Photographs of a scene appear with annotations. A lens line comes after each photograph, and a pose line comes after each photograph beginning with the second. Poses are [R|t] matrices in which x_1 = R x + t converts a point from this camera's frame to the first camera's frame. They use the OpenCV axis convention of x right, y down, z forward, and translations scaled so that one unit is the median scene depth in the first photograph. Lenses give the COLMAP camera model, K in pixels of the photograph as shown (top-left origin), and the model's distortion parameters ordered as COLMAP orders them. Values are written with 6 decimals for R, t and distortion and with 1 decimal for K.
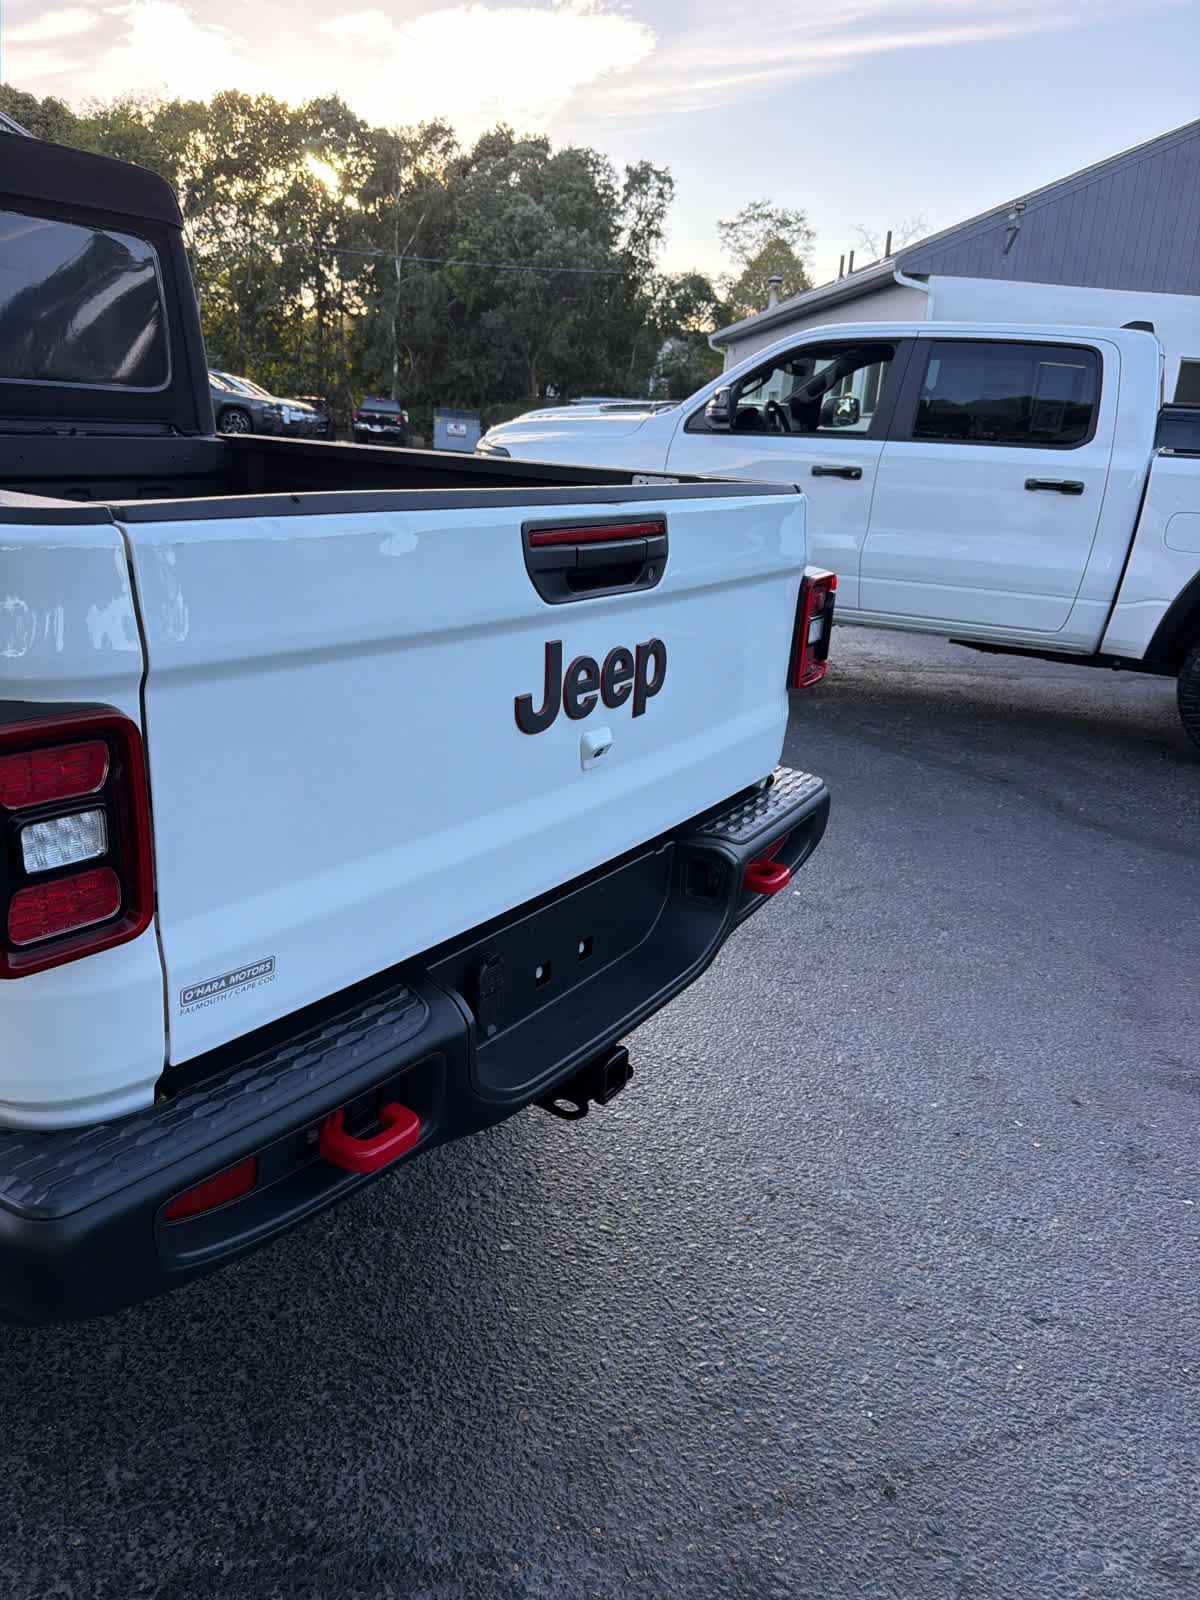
lens RADIAL K [[1132.7, 0, 577.5], [0, 1132.7, 801.4], [0, 0, 1]] dist [0.074016, -0.123592]
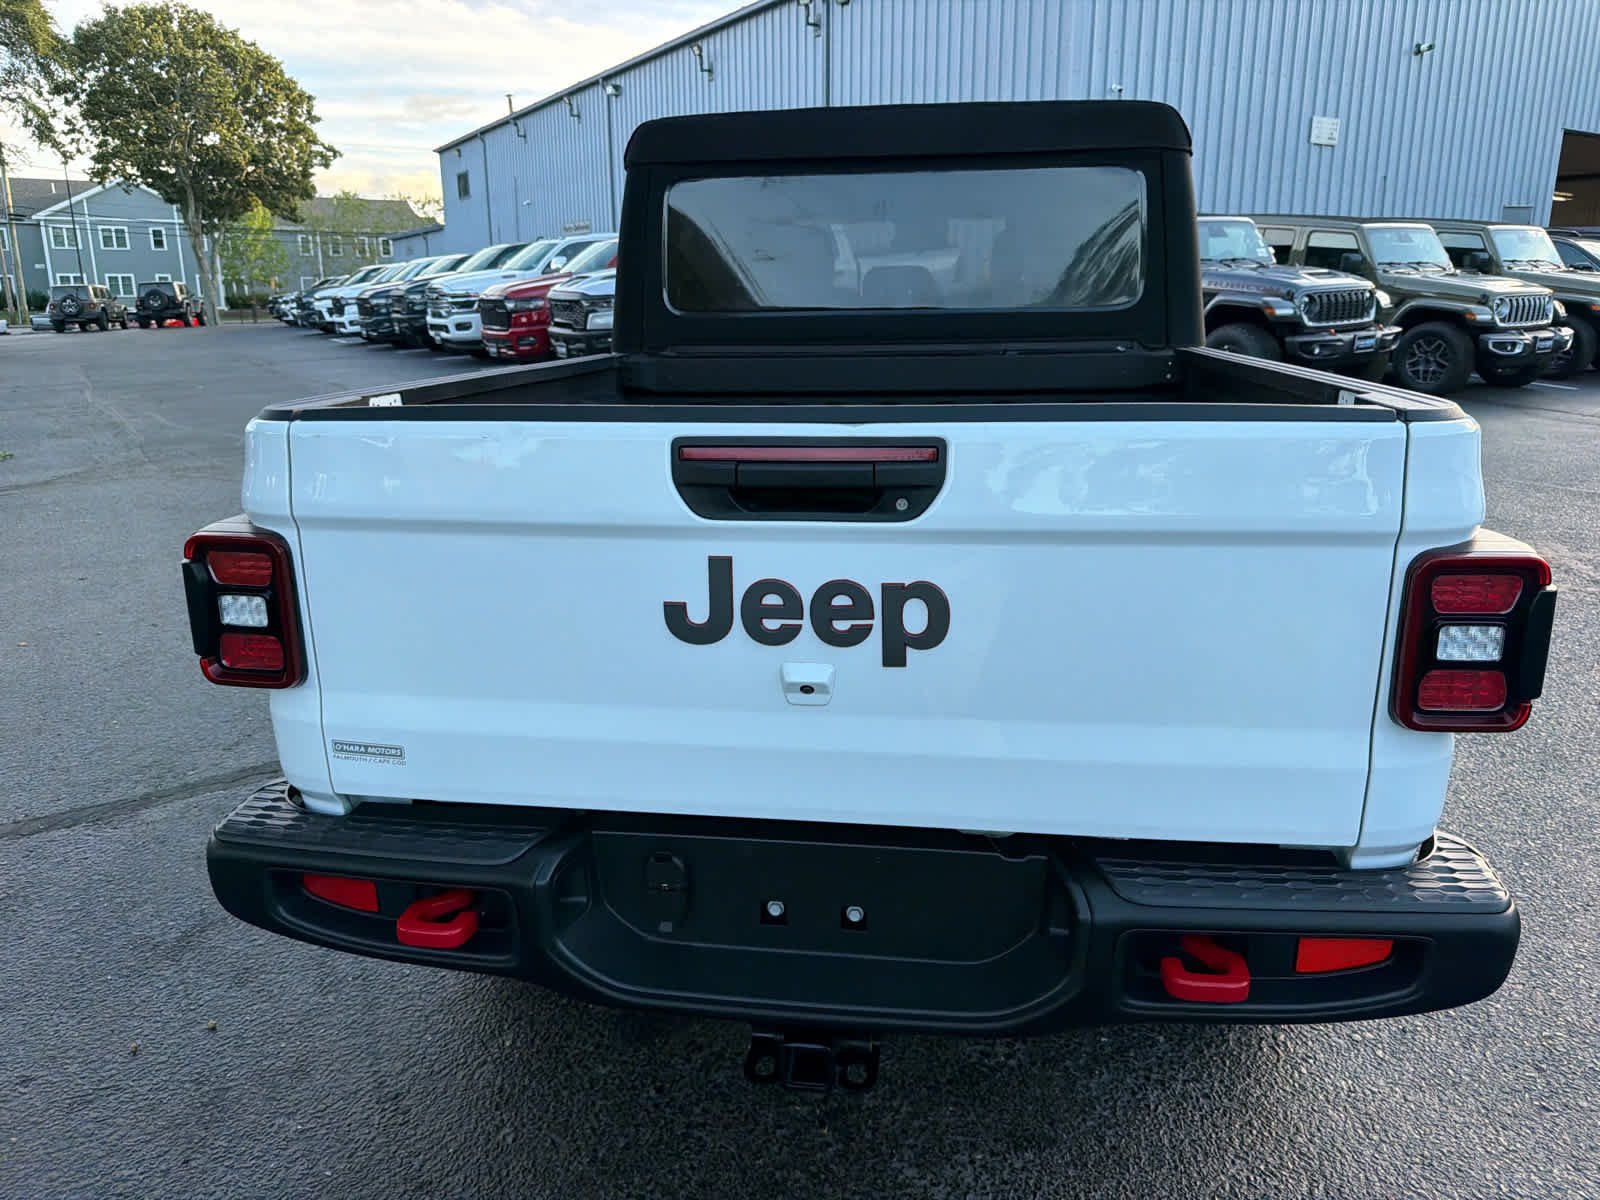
lens RADIAL K [[1134.9, 0, 774.2], [0, 1134.9, 601.6], [0, 0, 1]] dist [0.003407, -0.005151]
pose [[0.451246, 0.166814, -0.876670, 0.191176], [-0.247033, 0.967334, 0.056911, -0.037730], [0.857526, 0.190886, 0.477715, 0.128740]]
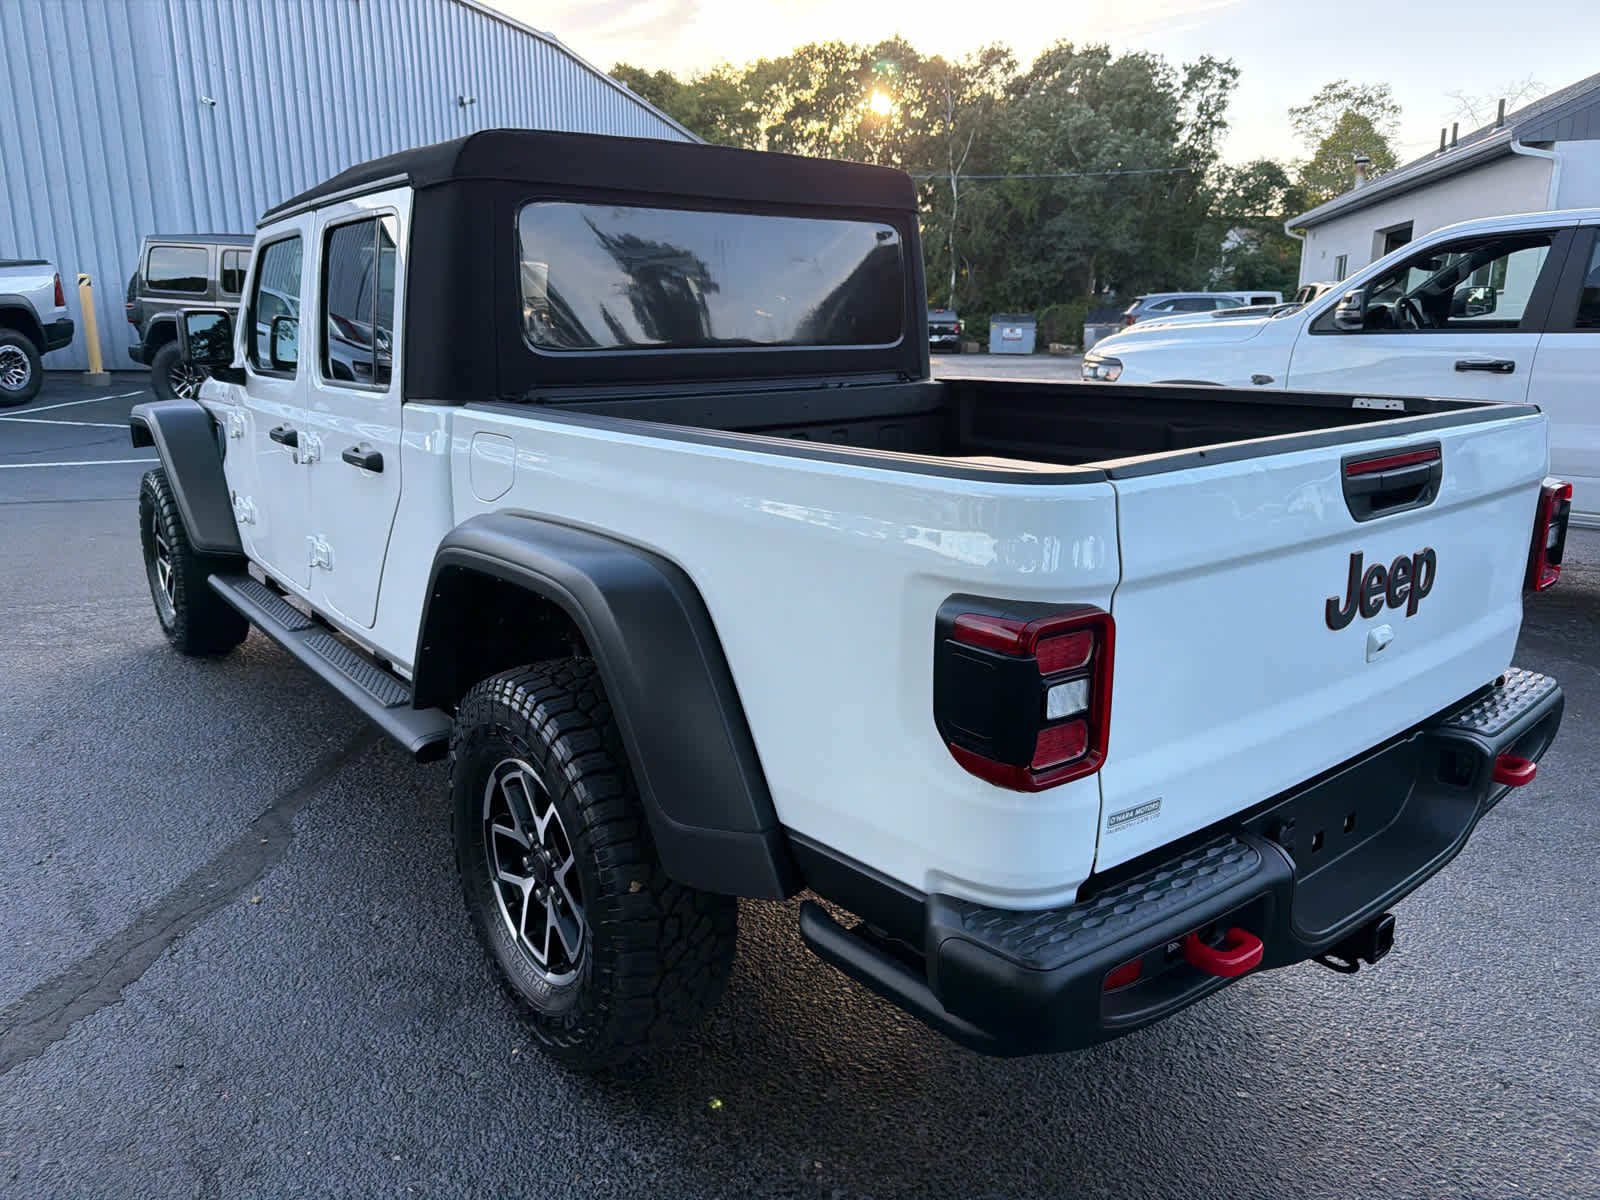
lens RADIAL K [[1134.9, 0, 774.2], [0, 1134.9, 601.6], [0, 0, 1]] dist [0.003407, -0.005151]
pose [[0.954930, 0.009448, -0.296681, -0.055720], [-0.034176, 0.996346, -0.078274, 0.005420], [0.294857, 0.084885, 0.951764, -0.069647]]
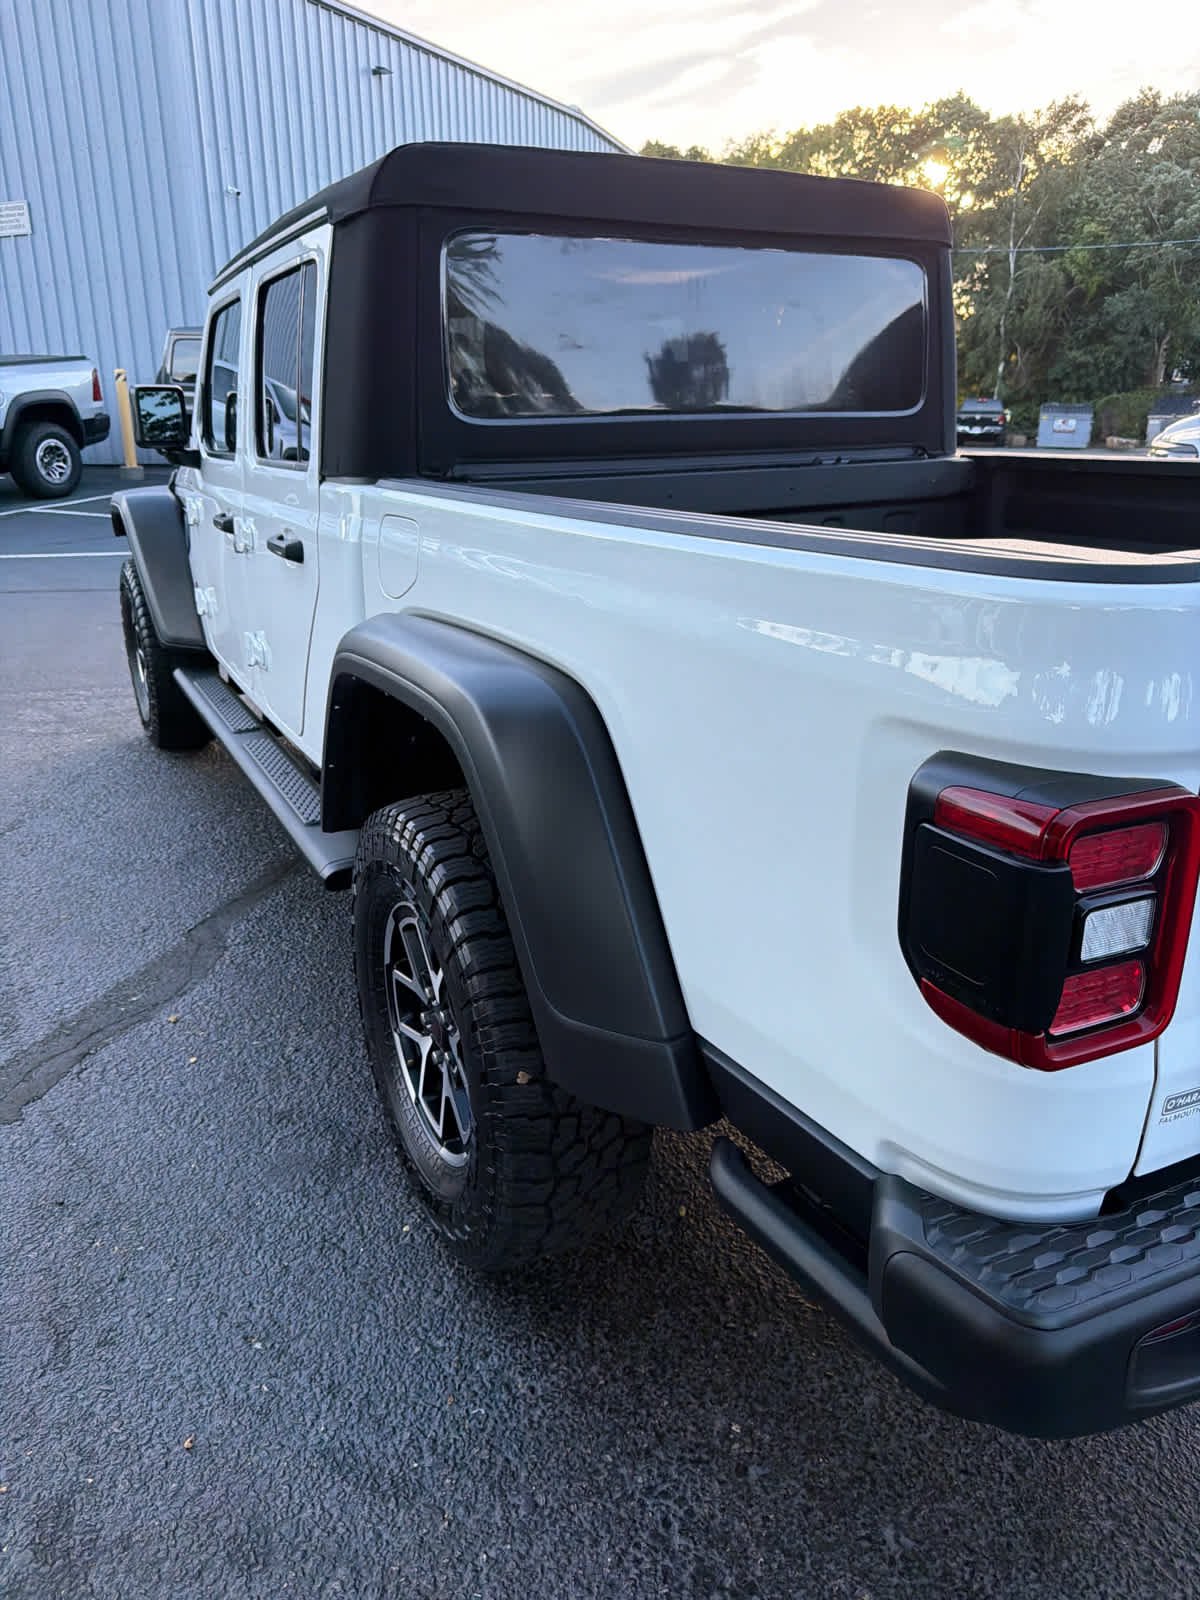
lens RADIAL K [[1134.9, 0, 577.5], [0, 1134.9, 802.6], [0, 0, 1]] dist [0.003407, -0.005151]
pose [[0.885062, 0.083694, -0.457888, -0.062124], [-0.085313, 0.996206, 0.017185, -0.006622], [0.457589, 0.023854, 0.888844, 0.000539]]
